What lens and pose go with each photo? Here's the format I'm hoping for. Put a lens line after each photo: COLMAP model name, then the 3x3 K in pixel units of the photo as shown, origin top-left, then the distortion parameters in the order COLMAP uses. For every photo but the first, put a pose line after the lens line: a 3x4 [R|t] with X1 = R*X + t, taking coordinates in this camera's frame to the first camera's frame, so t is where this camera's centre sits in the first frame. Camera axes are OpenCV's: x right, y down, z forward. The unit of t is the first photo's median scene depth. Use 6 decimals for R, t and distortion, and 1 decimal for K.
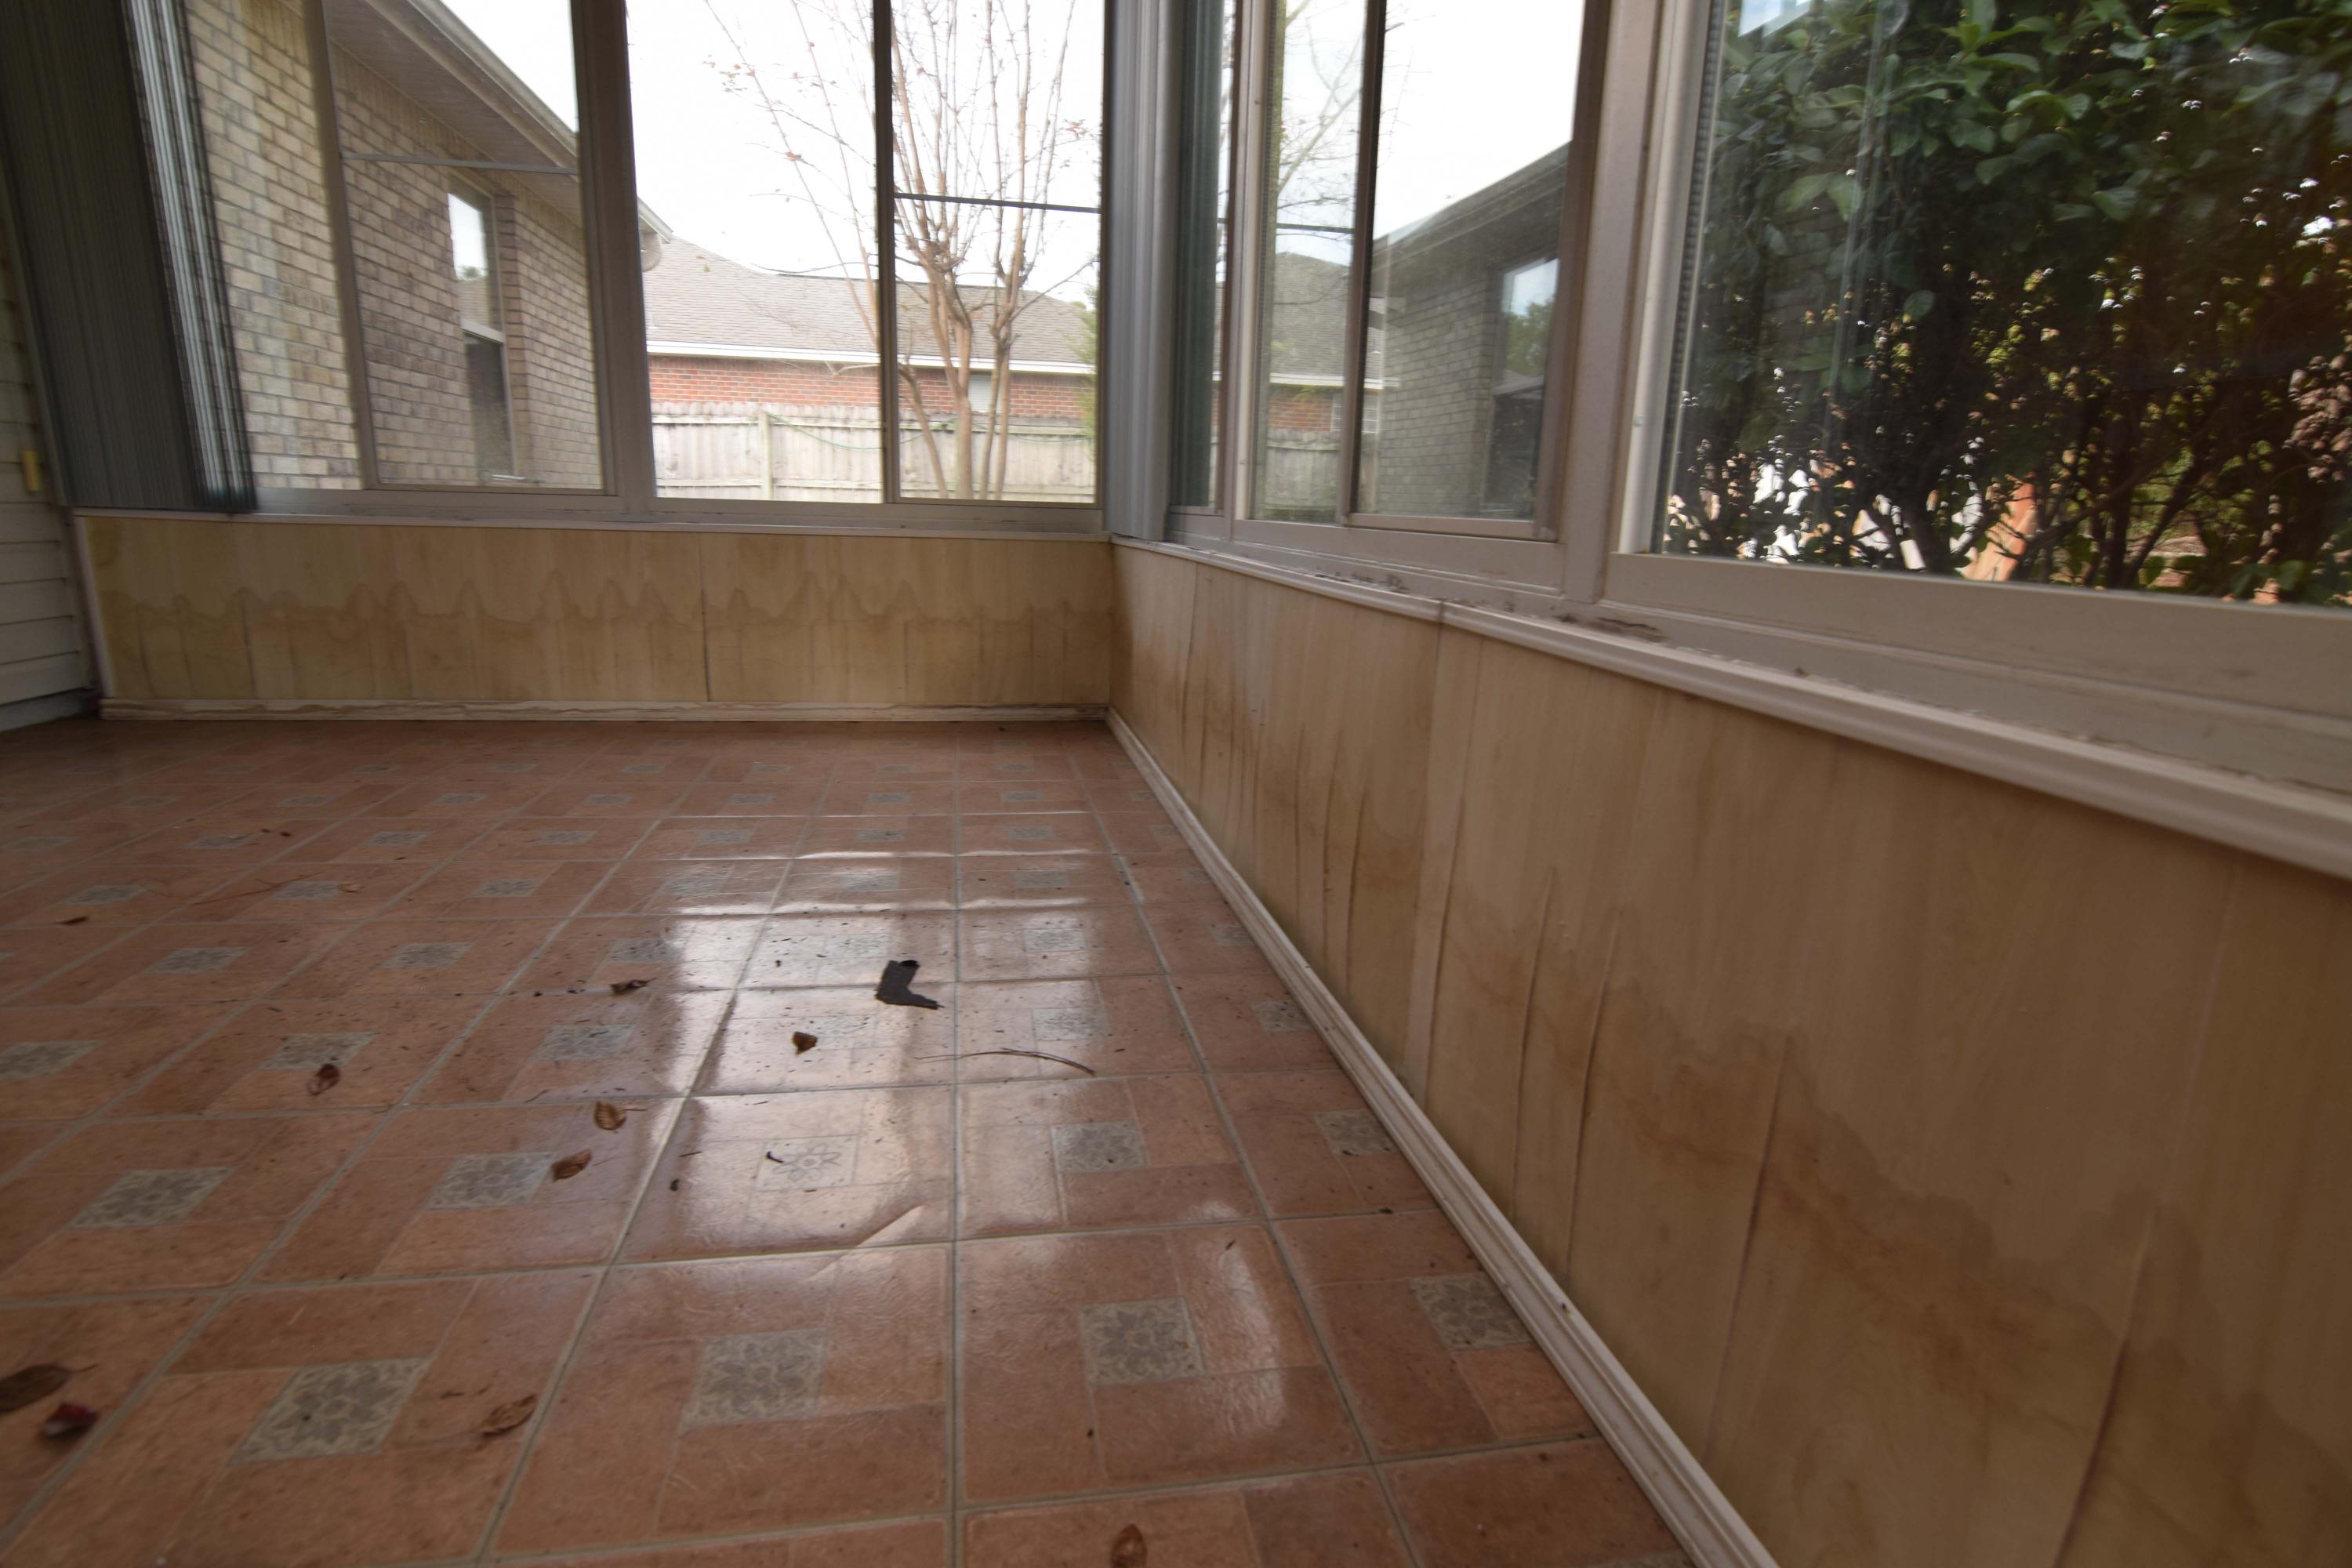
lens RADIAL K [[1140.1, 0, 1179.7], [0, 1140.1, 775.6], [0, 0, 1]] dist [-0.026541, 0.000437]
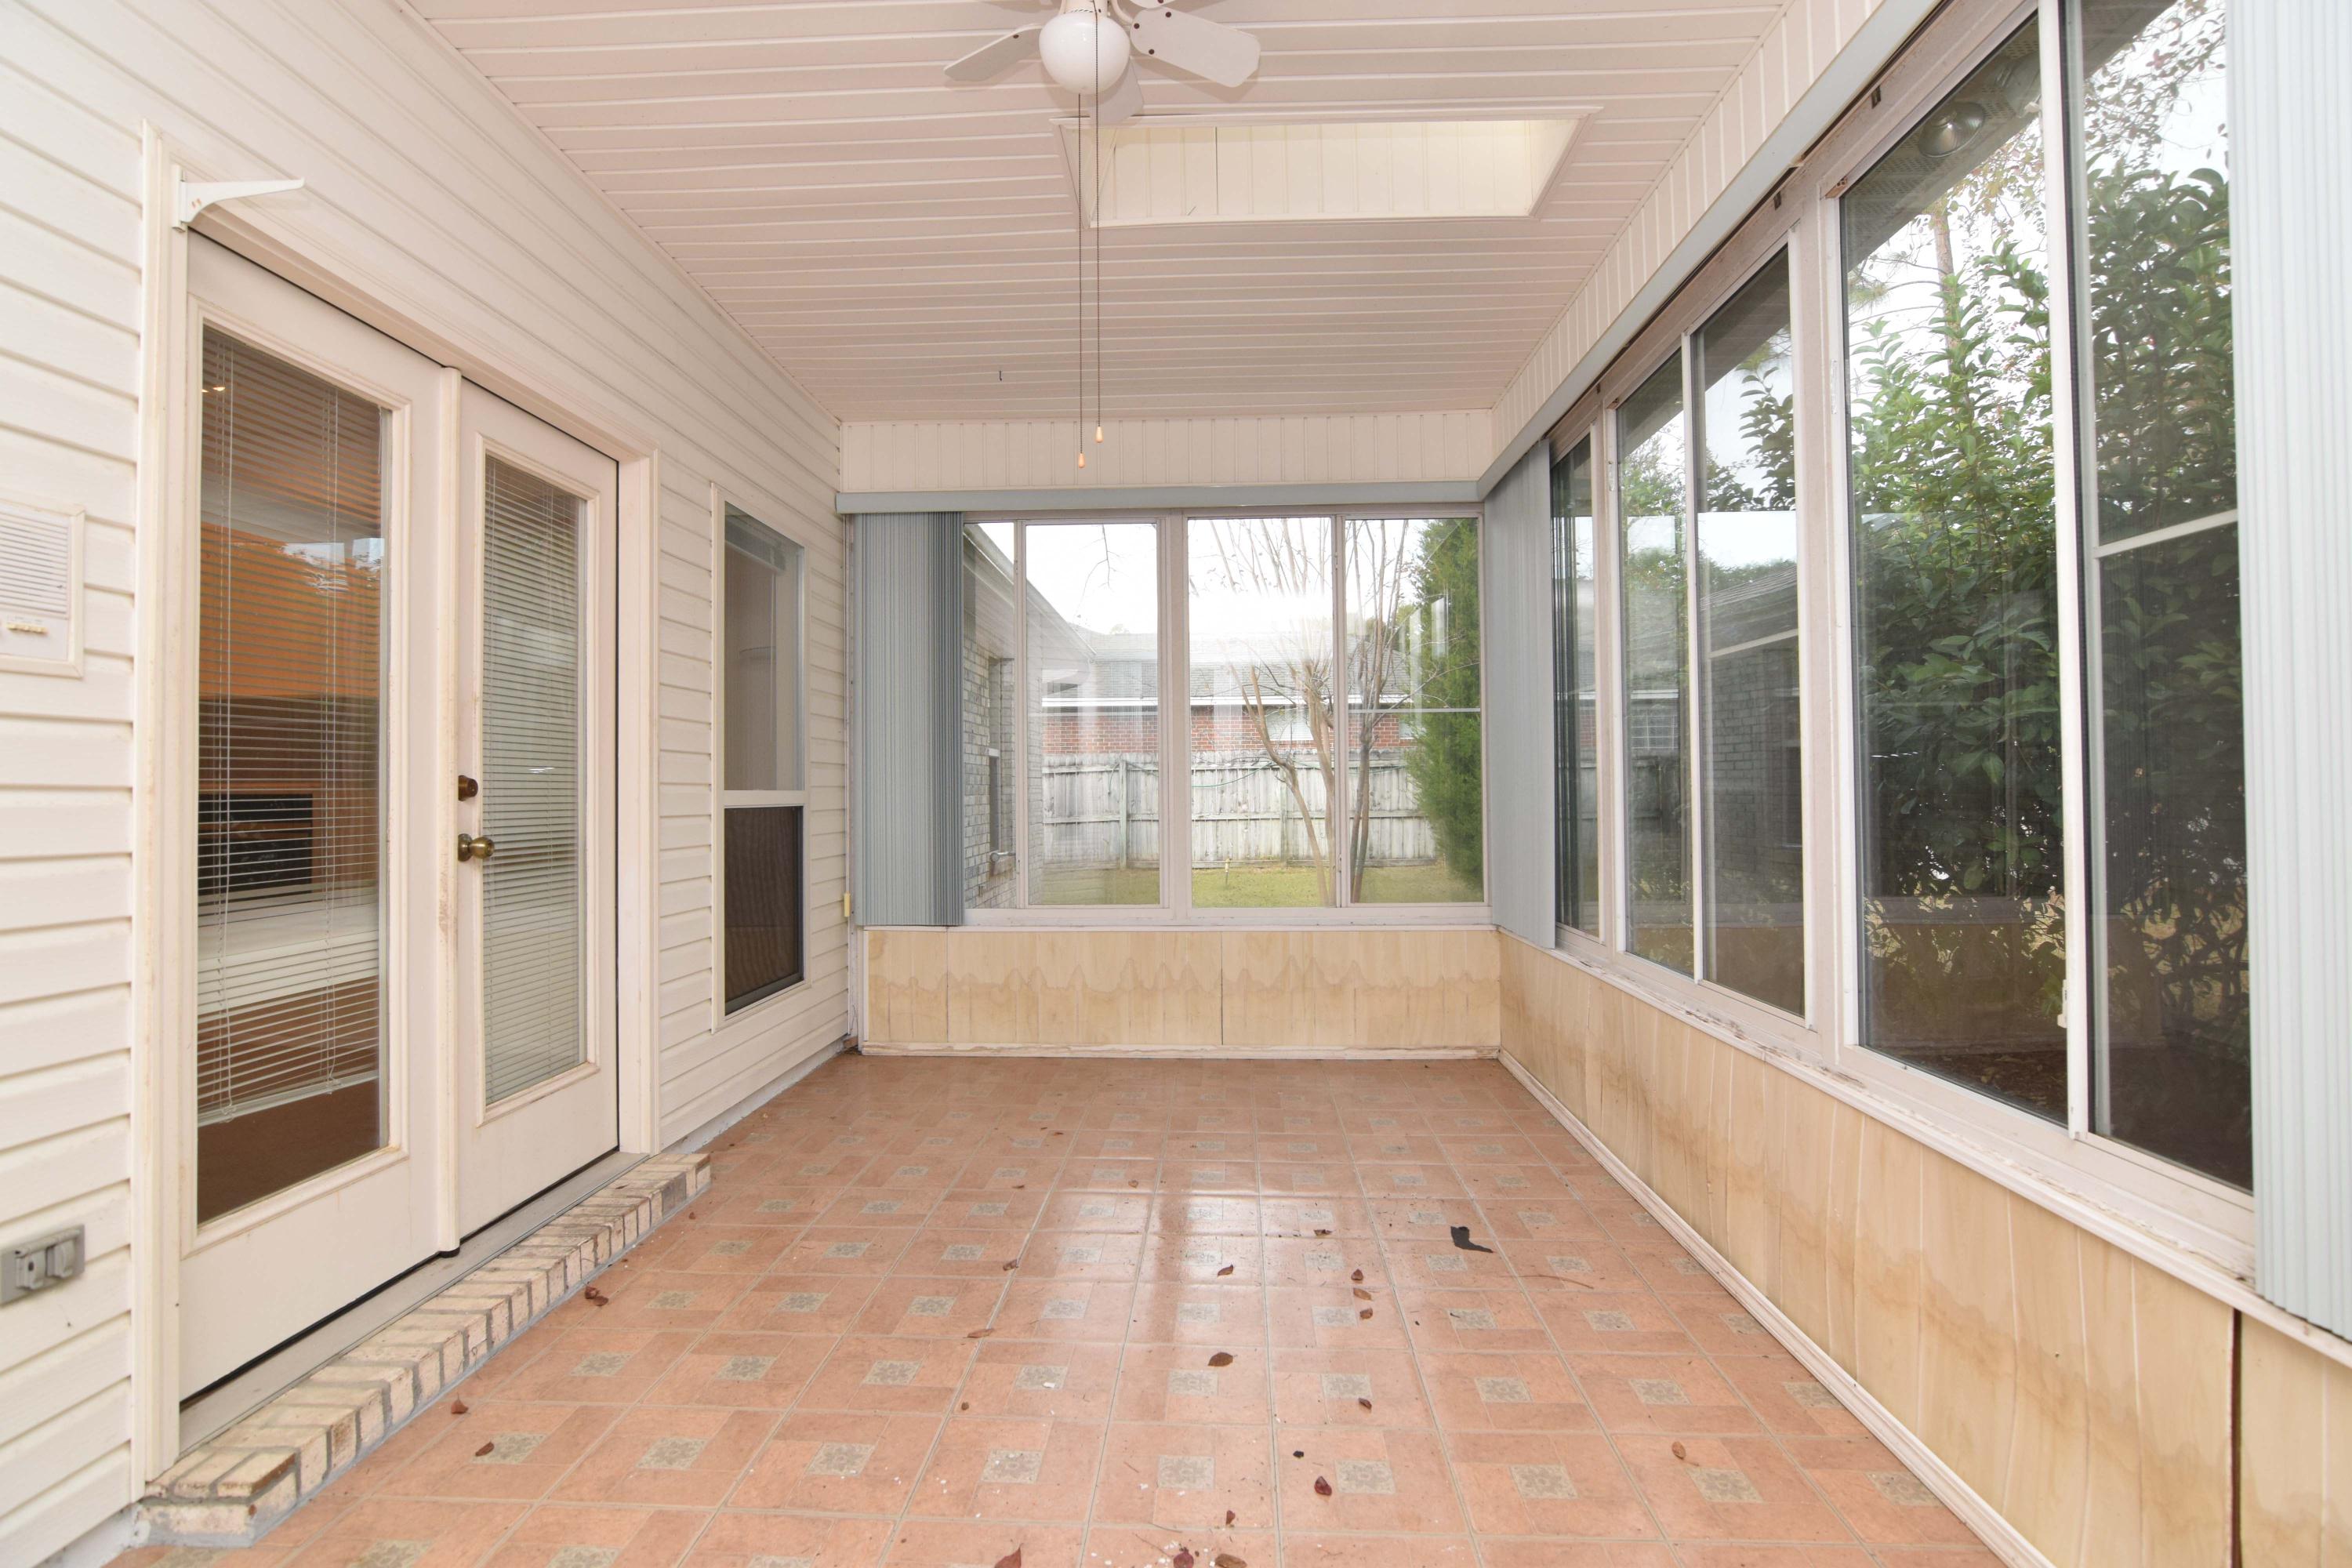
lens RADIAL K [[1140.1, 0, 1179.7], [0, 1140.1, 775.6], [0, 0, 1]] dist [-0.026541, 0.000437]
pose [[0.972107, -0.044154, -0.230343, -0.121634], [-0.013528, 0.969928, -0.243017, -0.047283], [0.234147, 0.239355, 0.942276, -0.516608]]
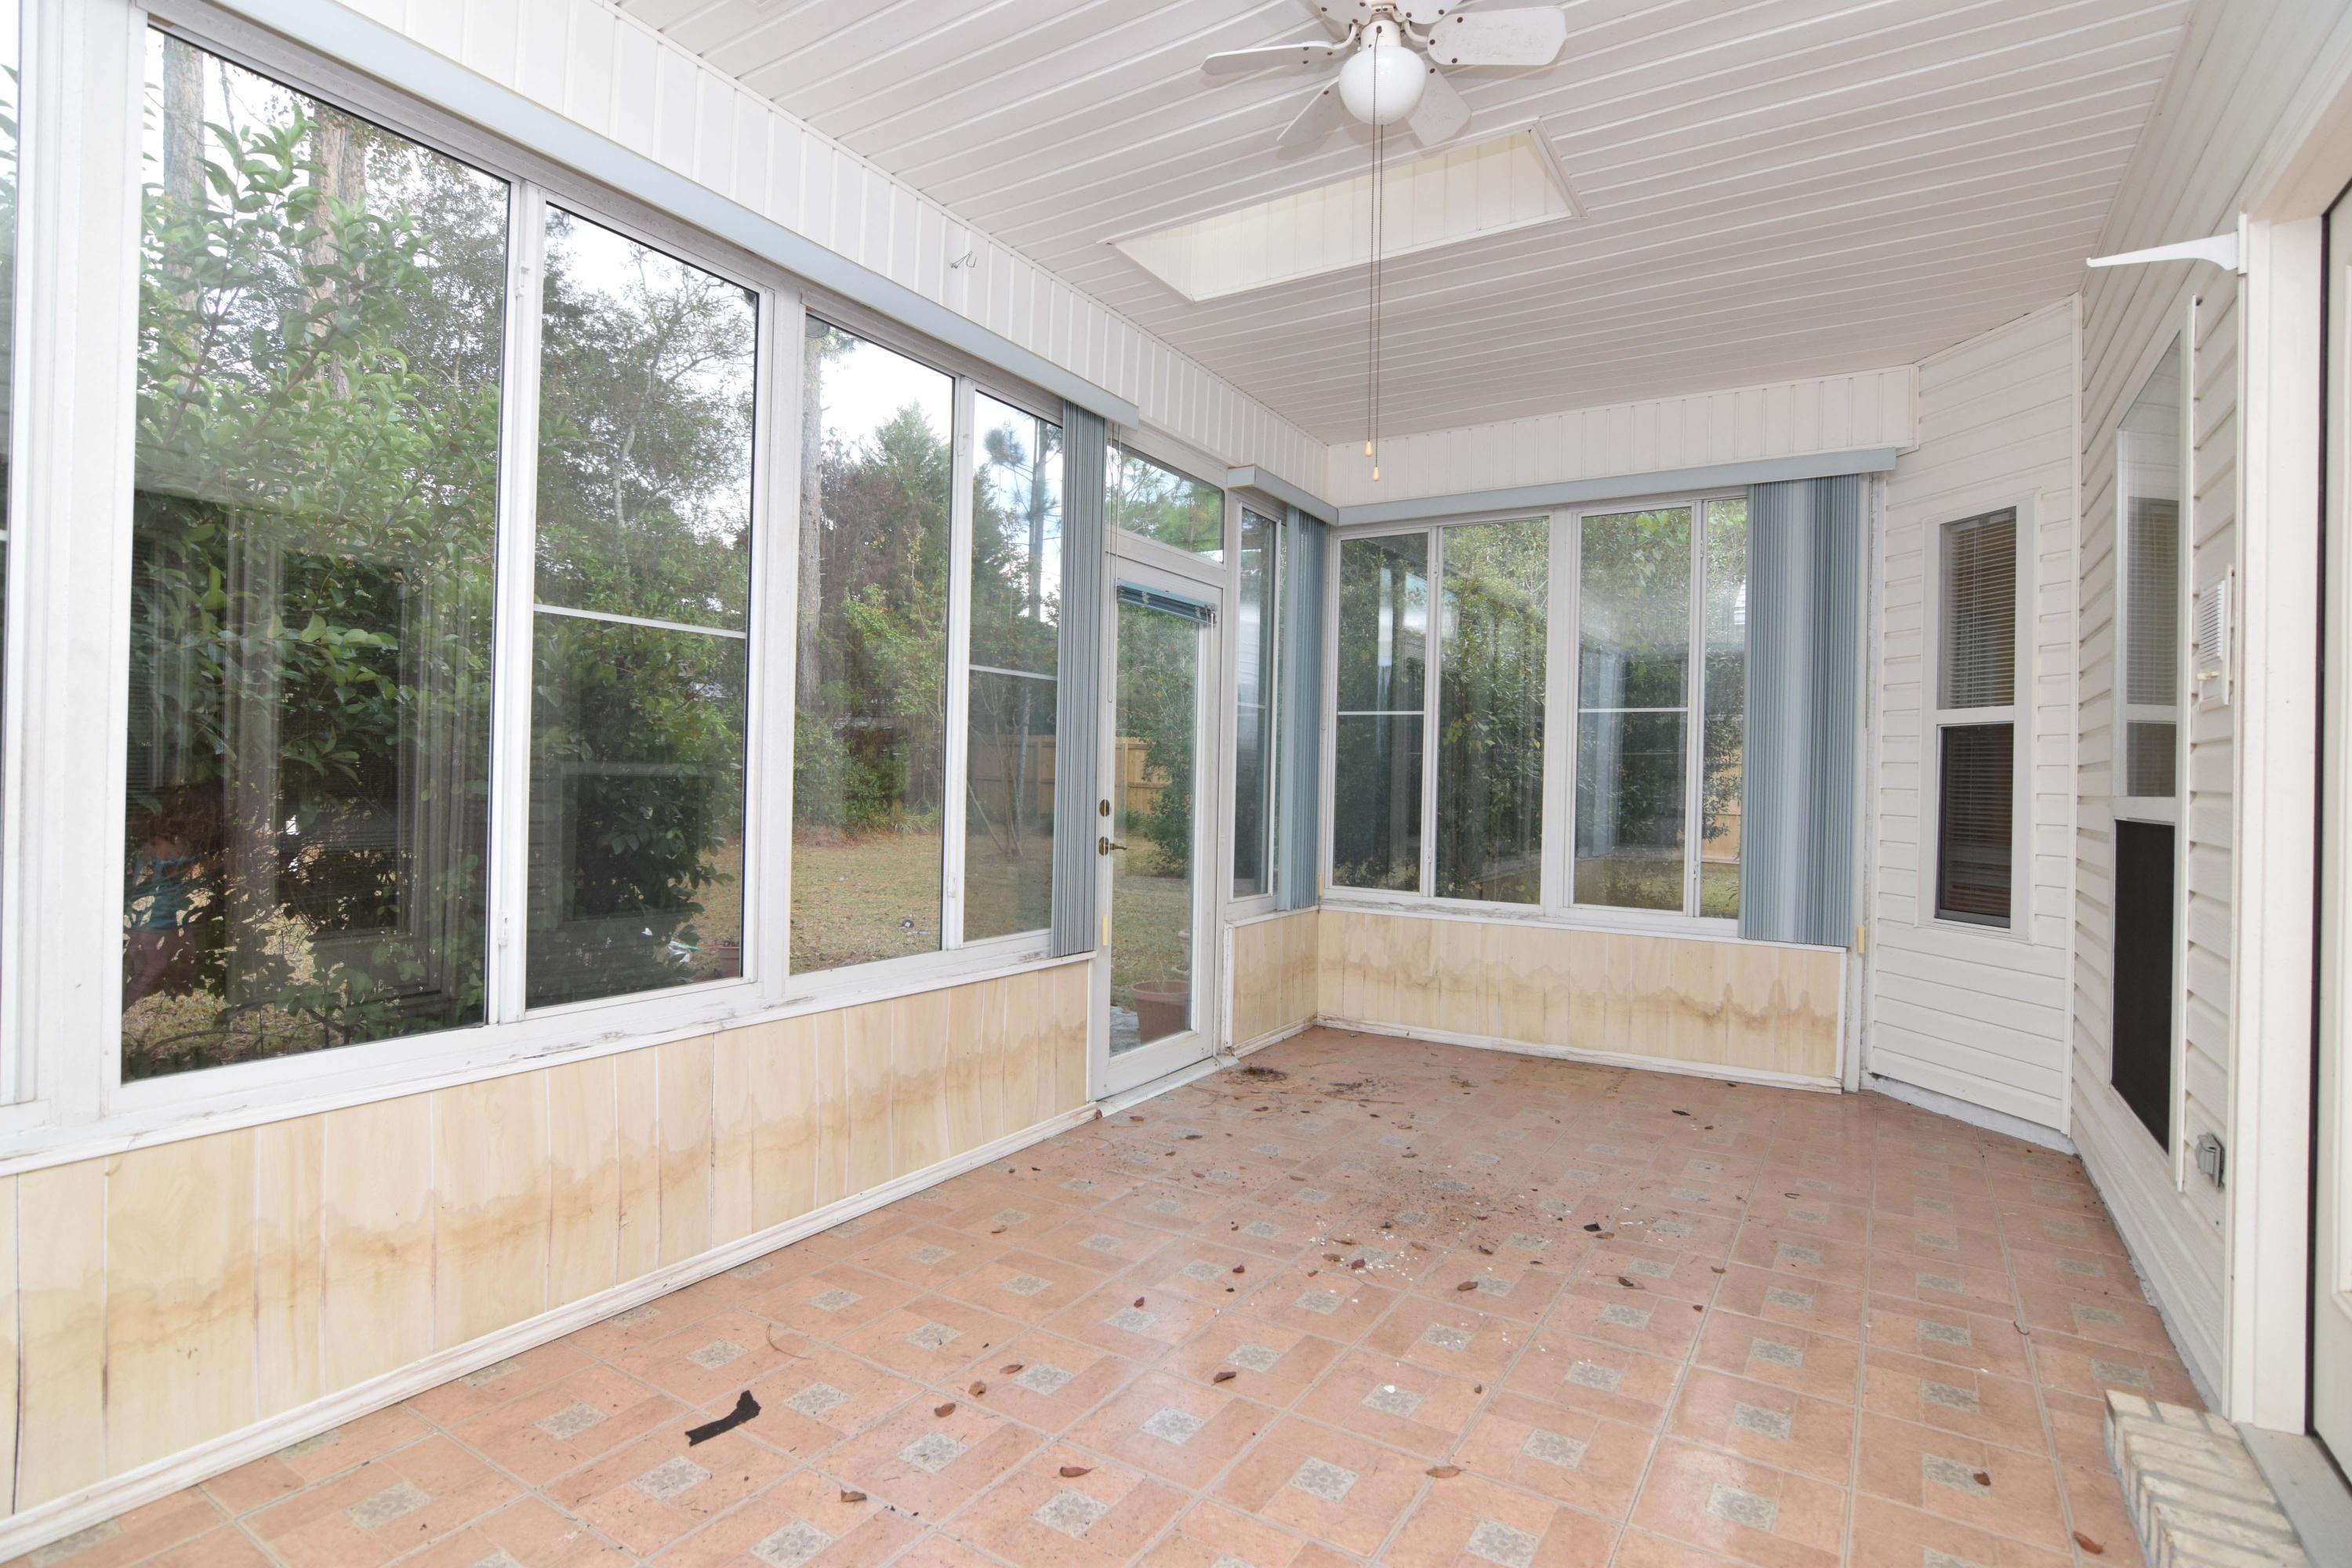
lens RADIAL K [[1140.1, 0, 1179.7], [0, 1140.1, 775.6], [0, 0, 1]] dist [-0.026541, 0.000437]
pose [[-0.729347, -0.046172, 0.682585, -0.743583], [0.113882, 0.975607, 0.187676, -0.362114], [-0.674599, 0.214615, -0.706297, 0.719845]]
